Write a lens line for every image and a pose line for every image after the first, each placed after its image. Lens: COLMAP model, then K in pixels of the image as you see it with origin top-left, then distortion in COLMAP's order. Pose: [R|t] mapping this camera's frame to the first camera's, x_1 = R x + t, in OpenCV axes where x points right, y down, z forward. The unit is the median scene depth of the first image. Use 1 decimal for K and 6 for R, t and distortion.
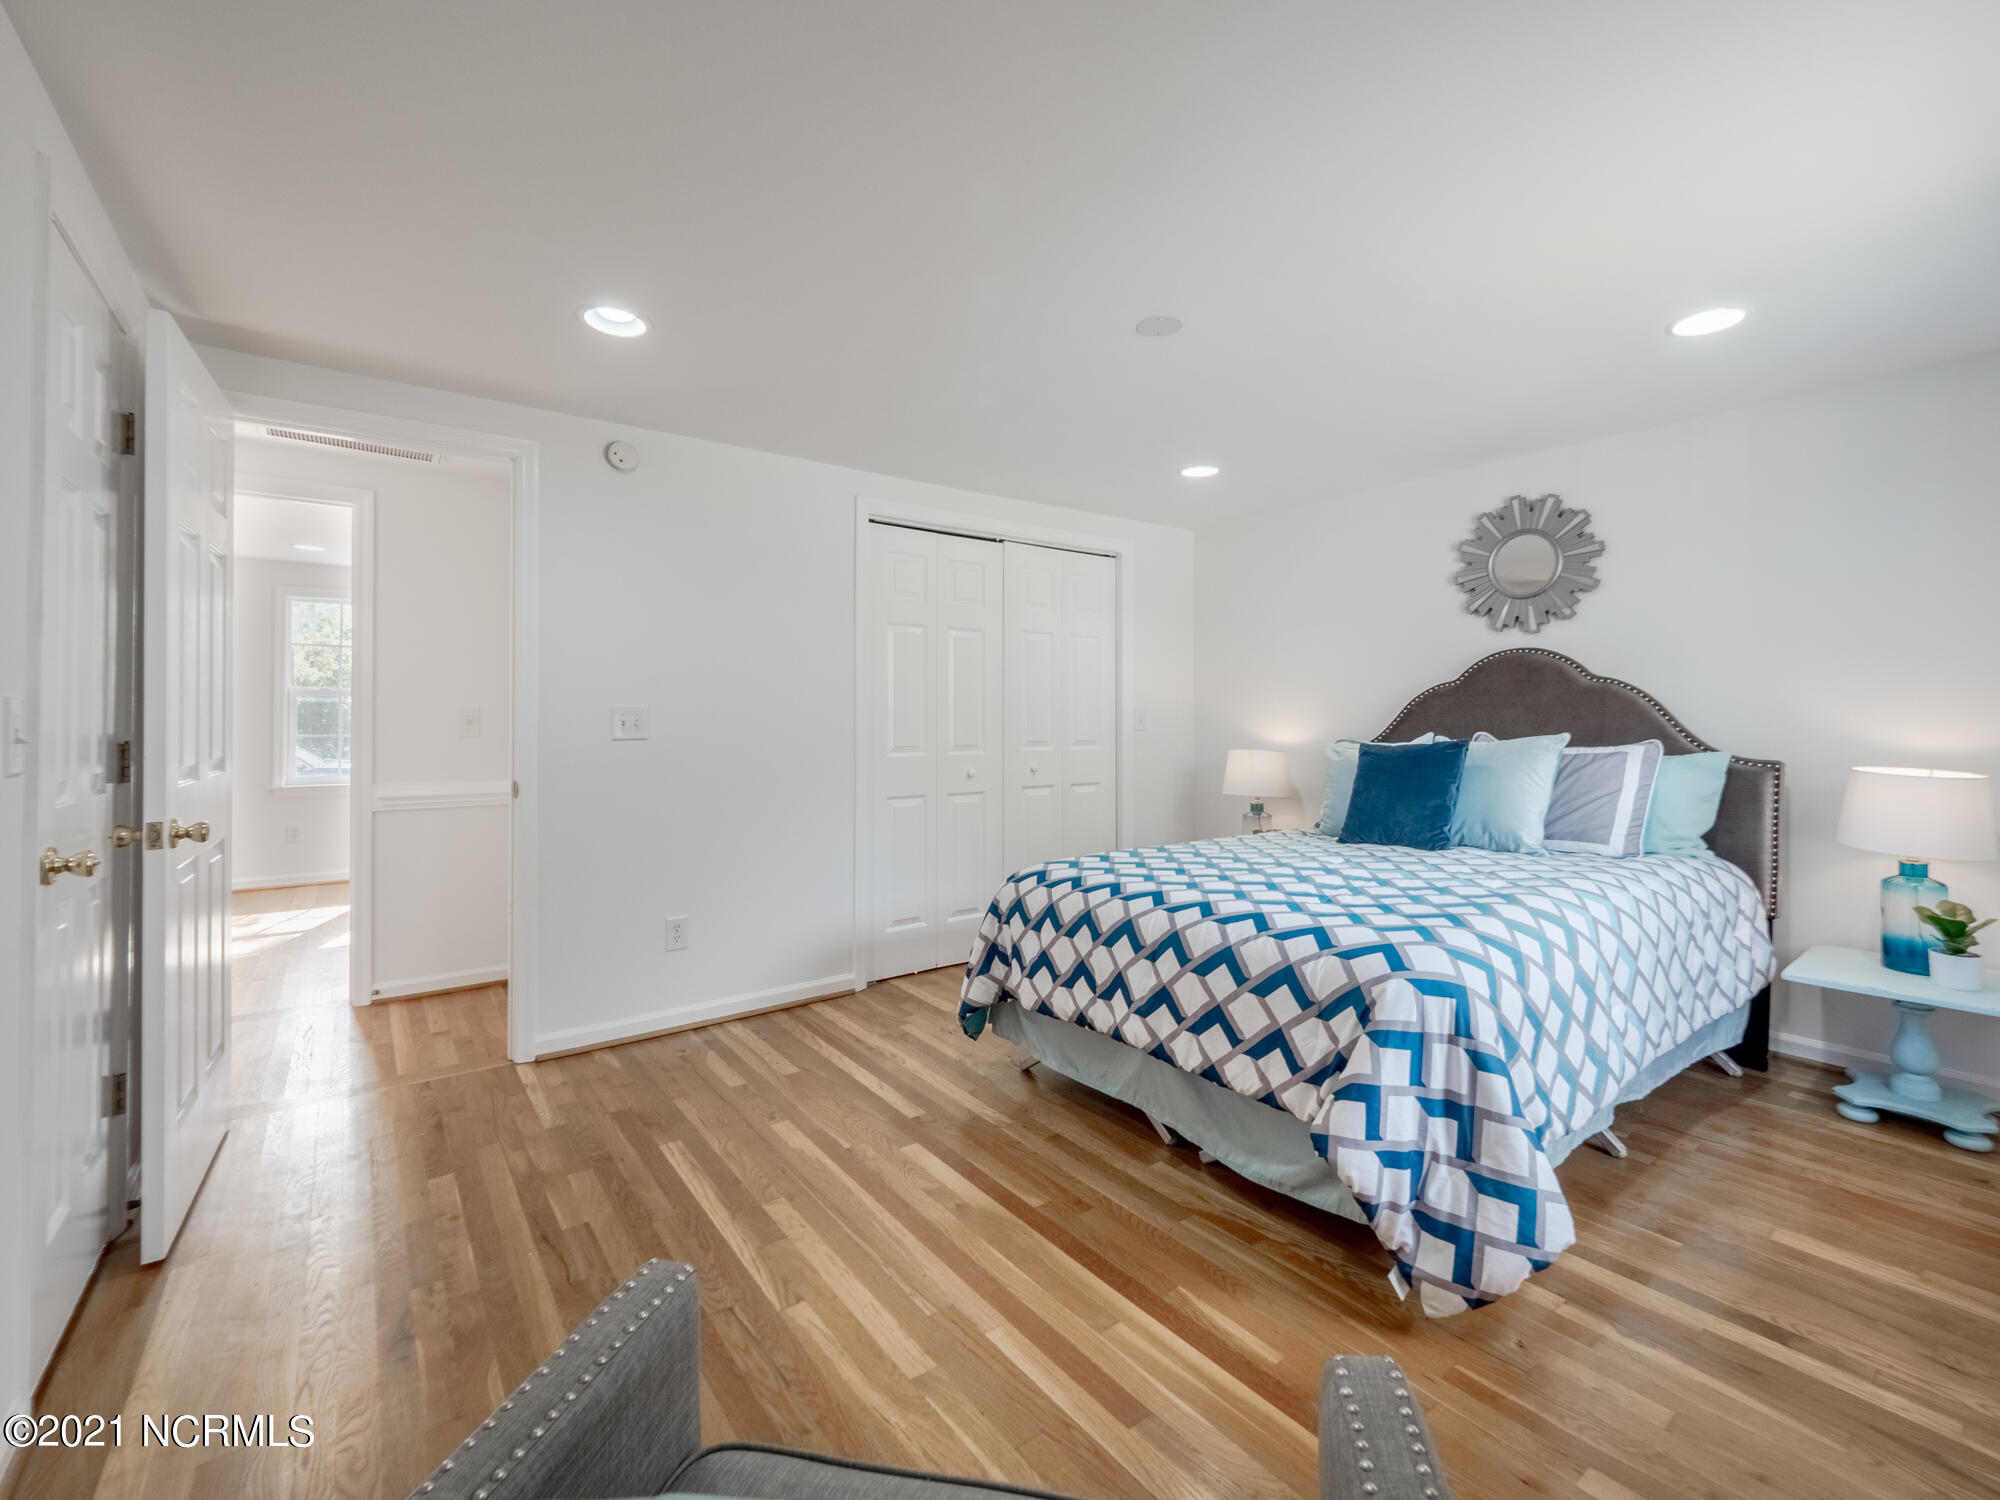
lens RADIAL K [[859.6, 0, 1001.2], [0, 859.6, 732.4], [0, 0, 1]] dist [-0.000324, -0.000345]
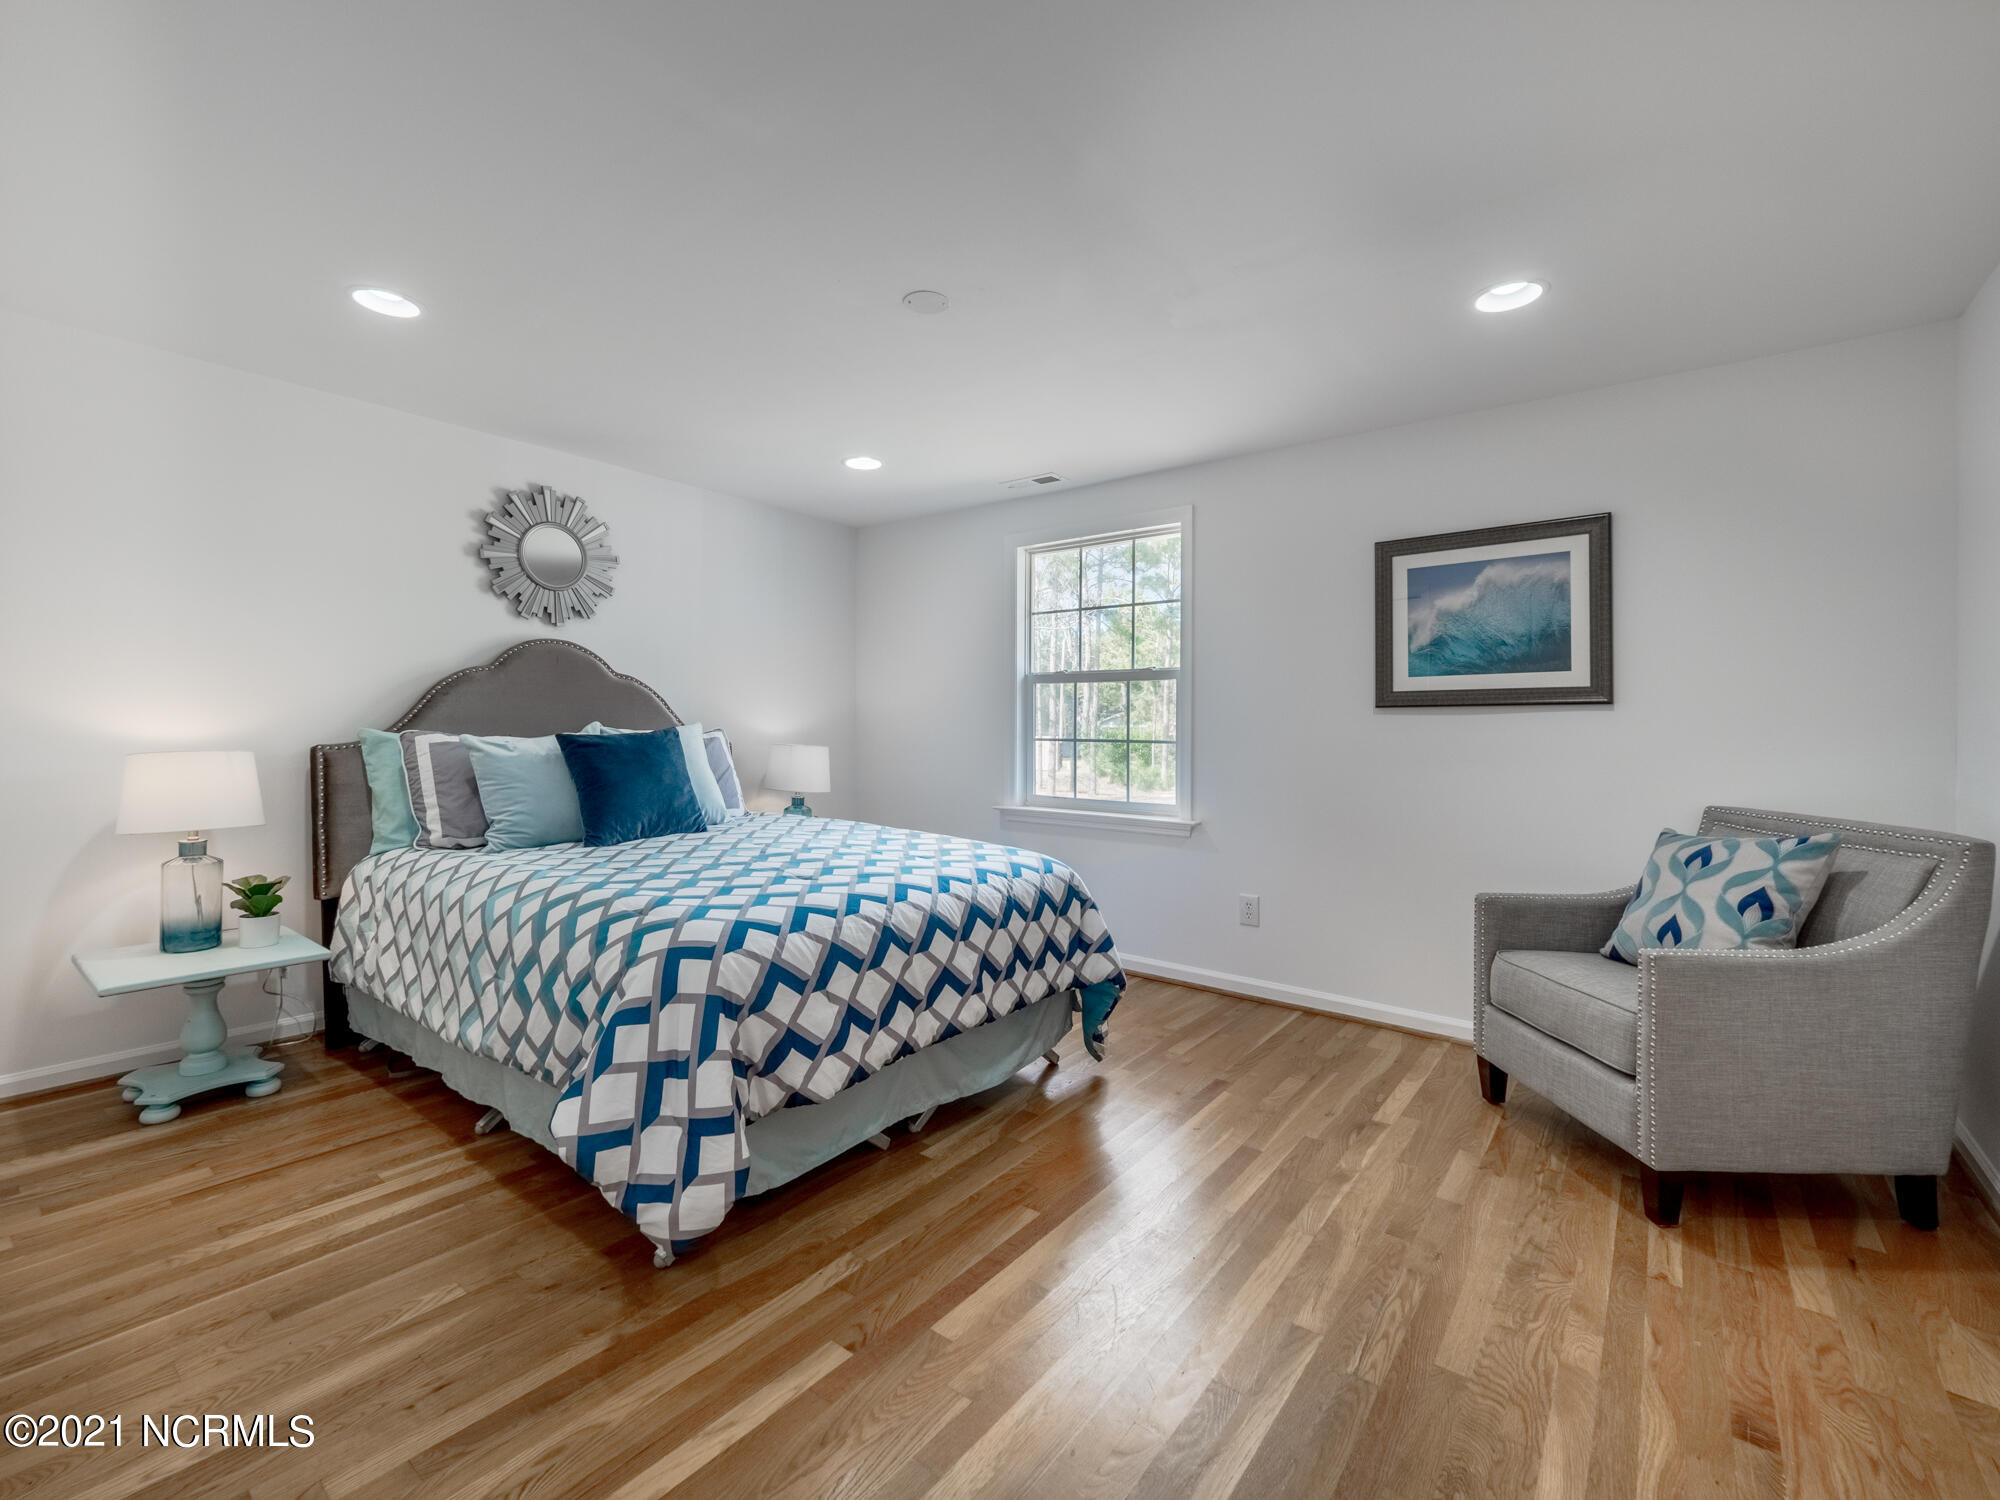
lens RADIAL K [[859.6, 0, 1000.4], [0, 859.6, 747.8], [0, 0, 1]] dist [-0.000324, -0.000345]
pose [[-0.260565, -0.017658, 0.965295, -0.719264], [0.003430, 0.999809, 0.019216, 0.015224], [-0.965450, 0.008318, -0.260454, 1.076060]]
